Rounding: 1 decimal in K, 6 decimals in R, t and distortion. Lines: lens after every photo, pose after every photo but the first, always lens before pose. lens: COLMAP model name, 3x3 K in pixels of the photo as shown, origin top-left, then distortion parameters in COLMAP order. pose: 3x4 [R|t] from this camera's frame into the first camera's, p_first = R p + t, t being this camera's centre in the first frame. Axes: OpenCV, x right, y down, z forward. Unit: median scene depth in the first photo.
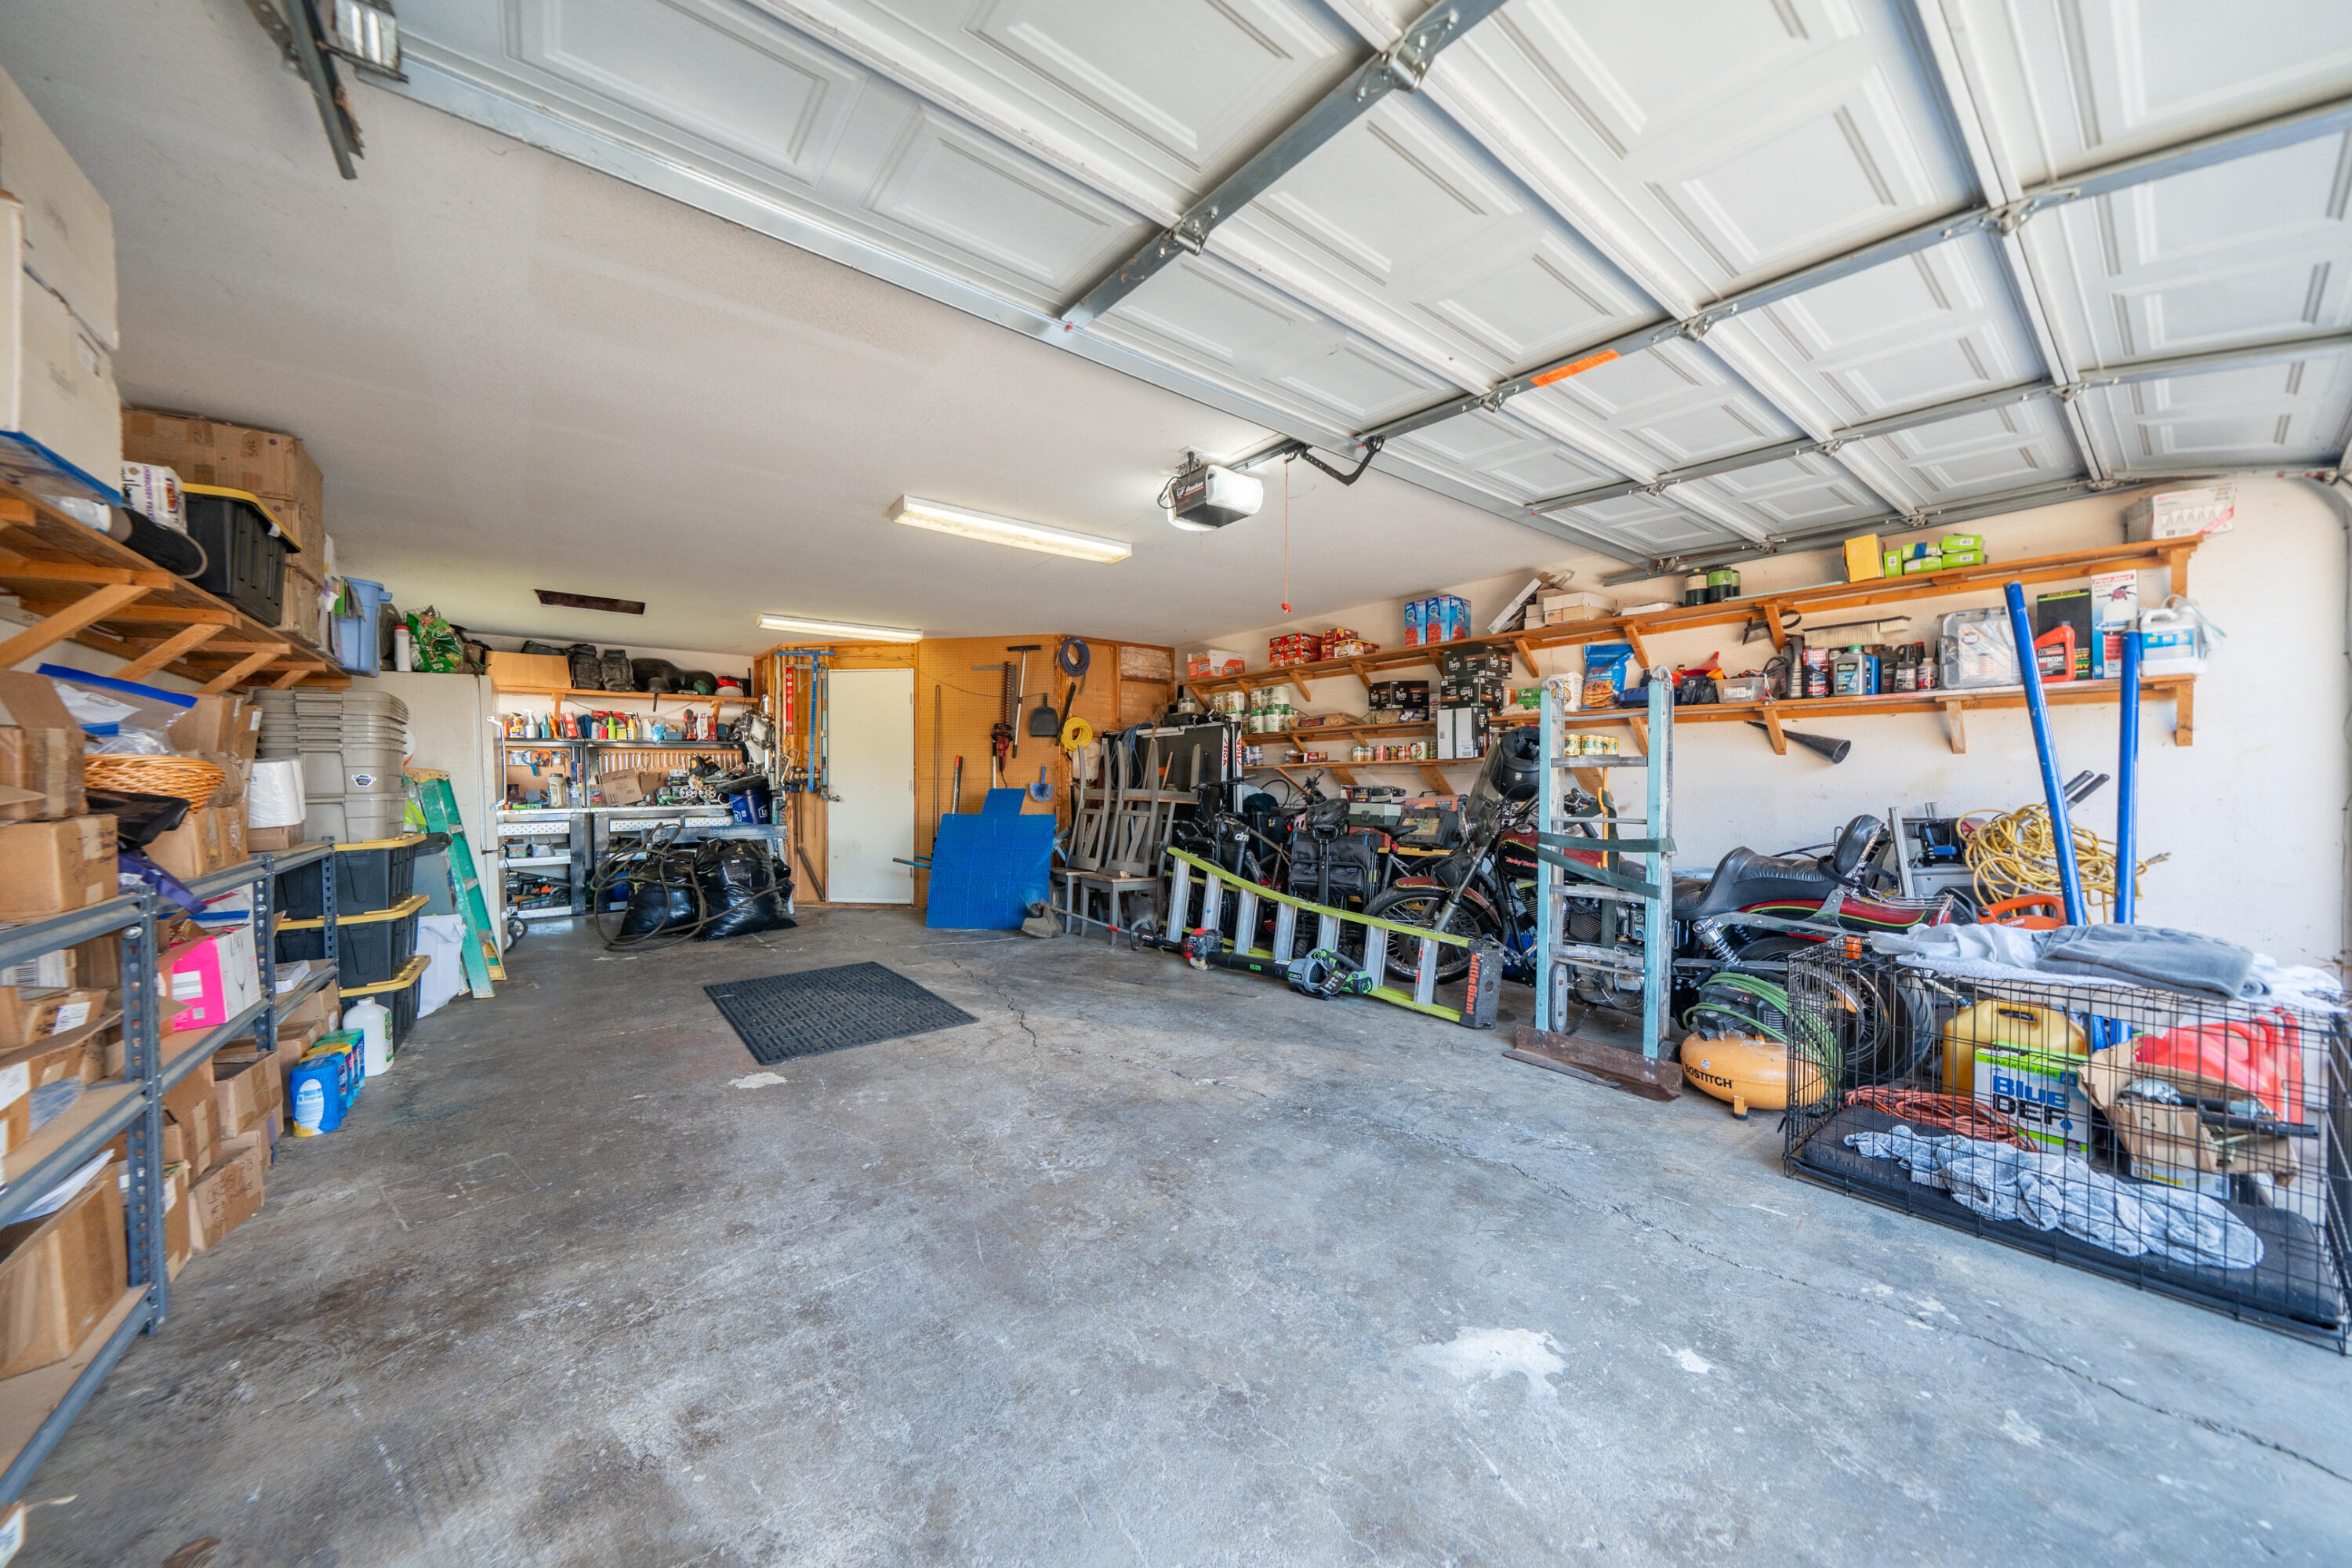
lens RADIAL K [[807.5, 0, 1160.2], [0, 807.5, 773.5], [0, 0, 1]] dist [-0.006253, -0.000050]
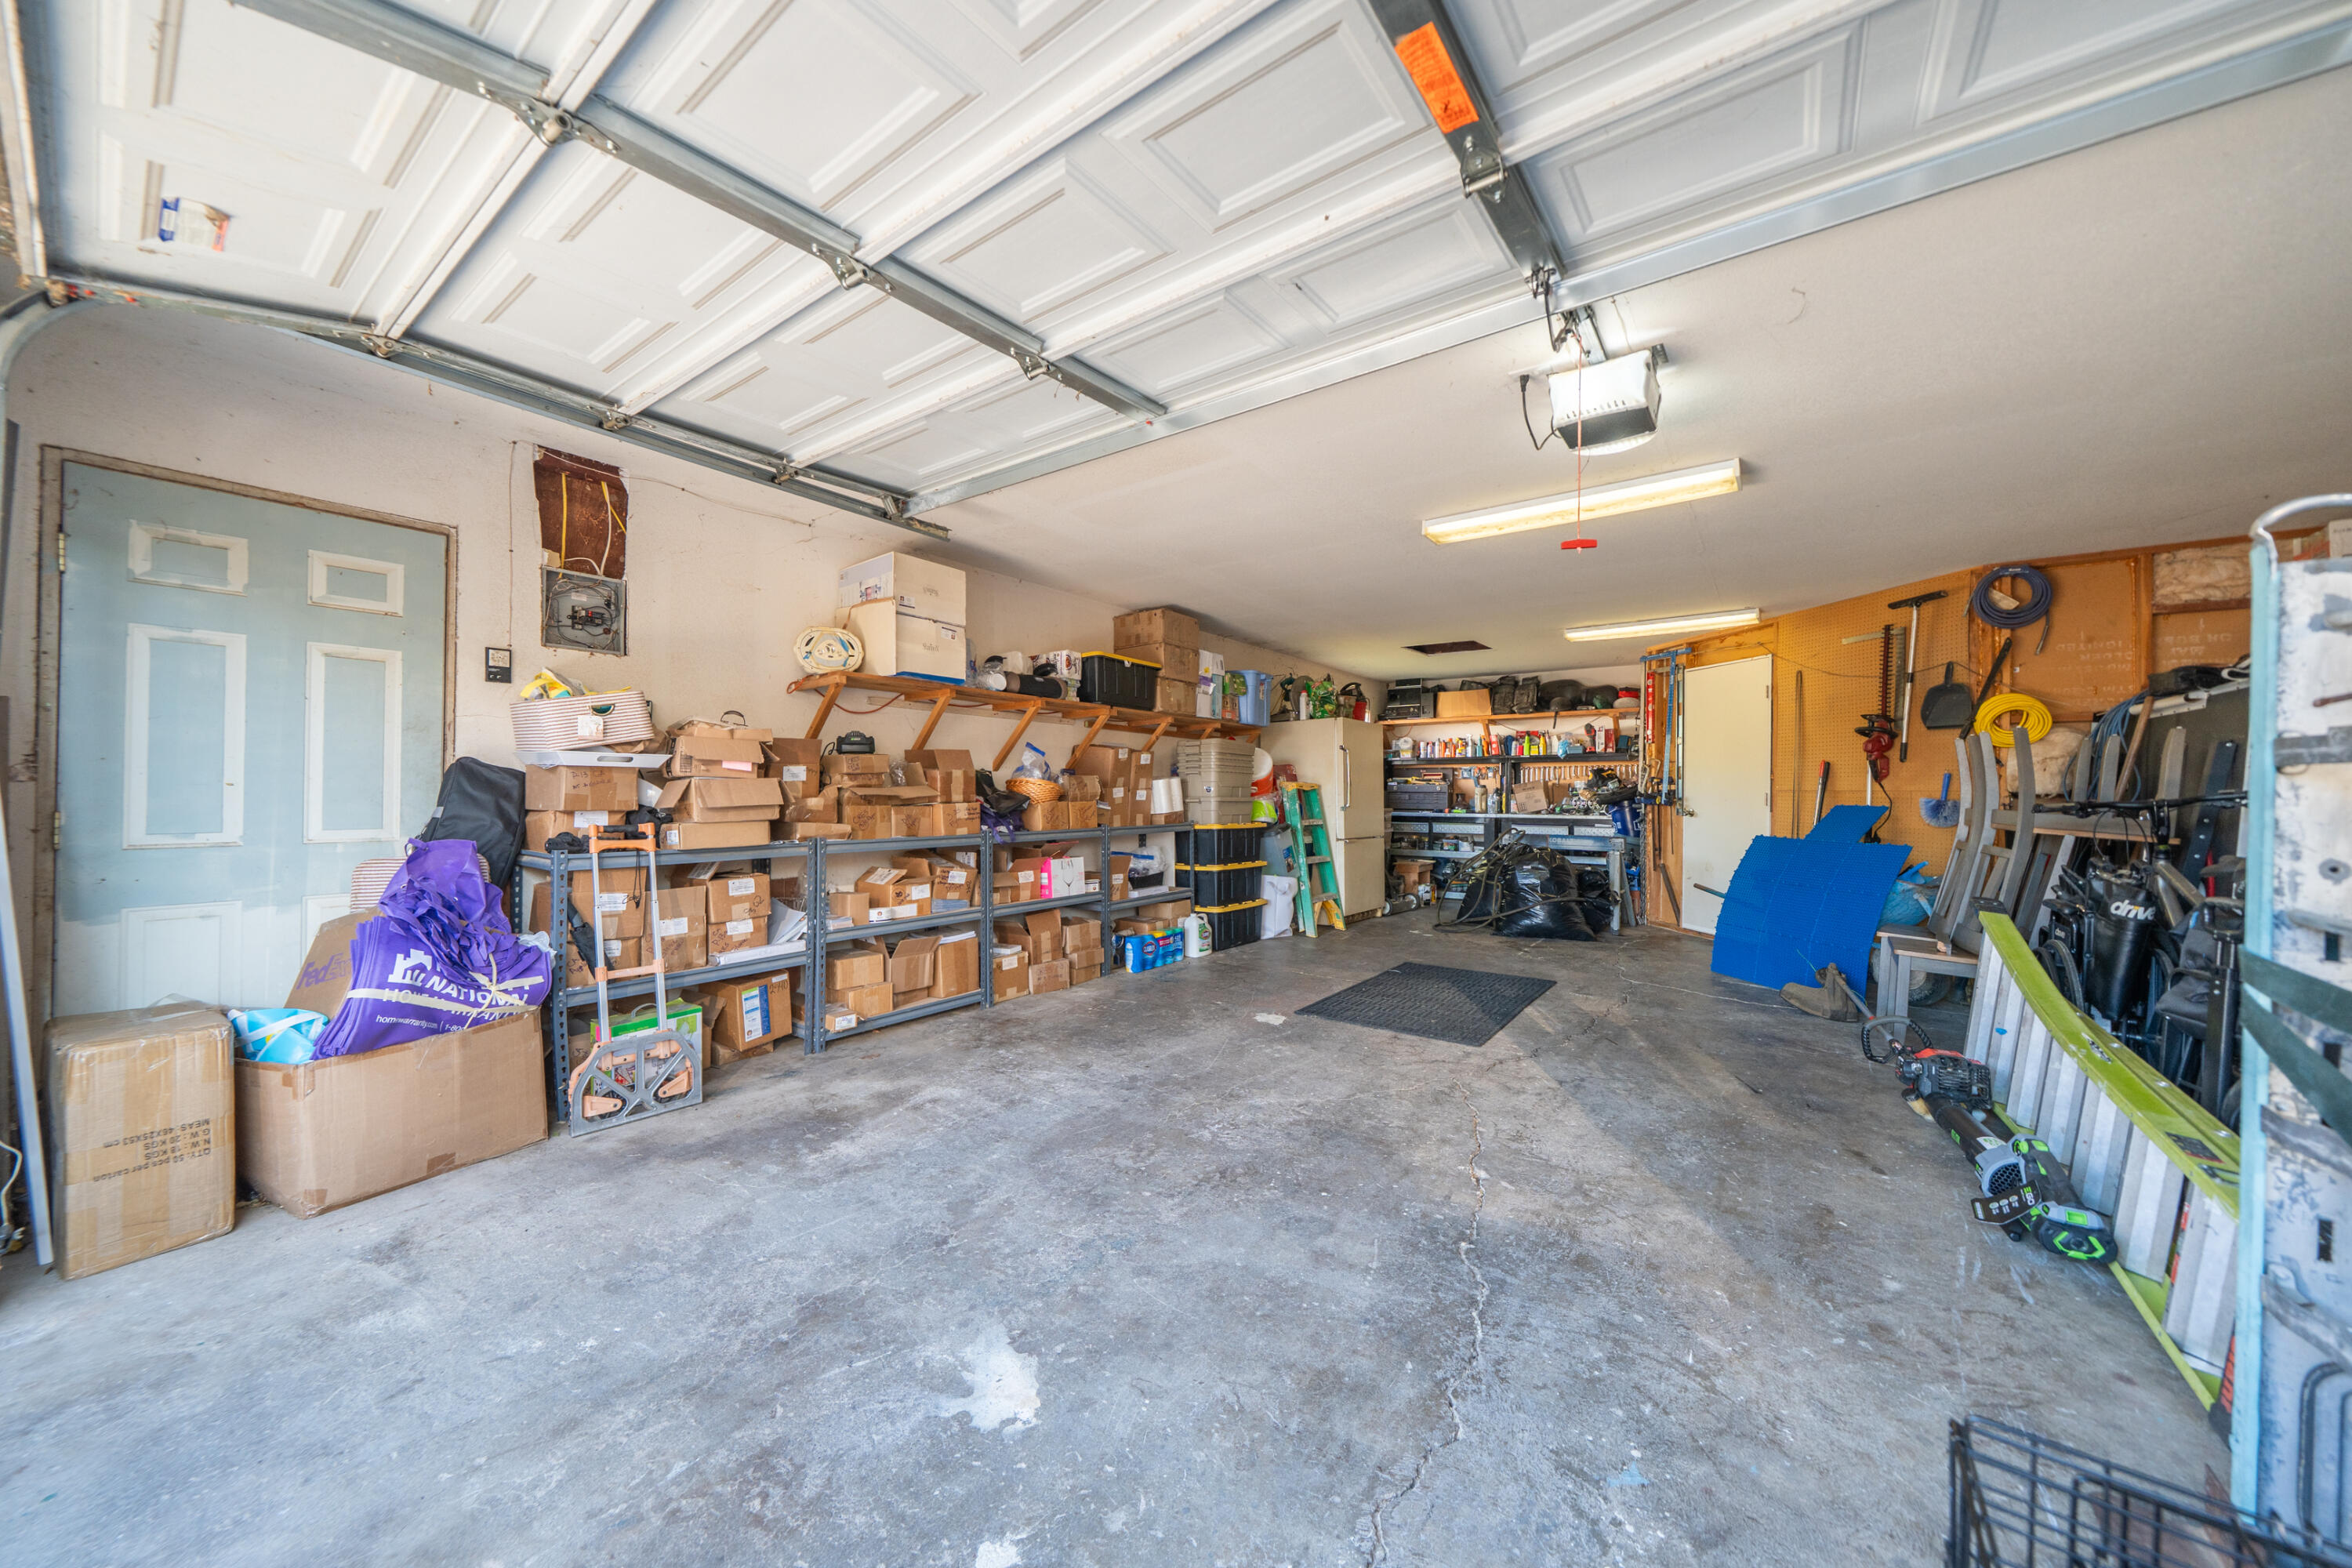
lens RADIAL K [[807.5, 0, 1160.2], [0, 807.5, 773.5], [0, 0, 1]] dist [-0.006253, -0.000050]
pose [[0.259486, -0.014444, -0.965639, 0.633656], [0.001918, 0.999894, -0.014441, -0.001366], [0.965745, 0.001895, 0.259486, 0.414519]]
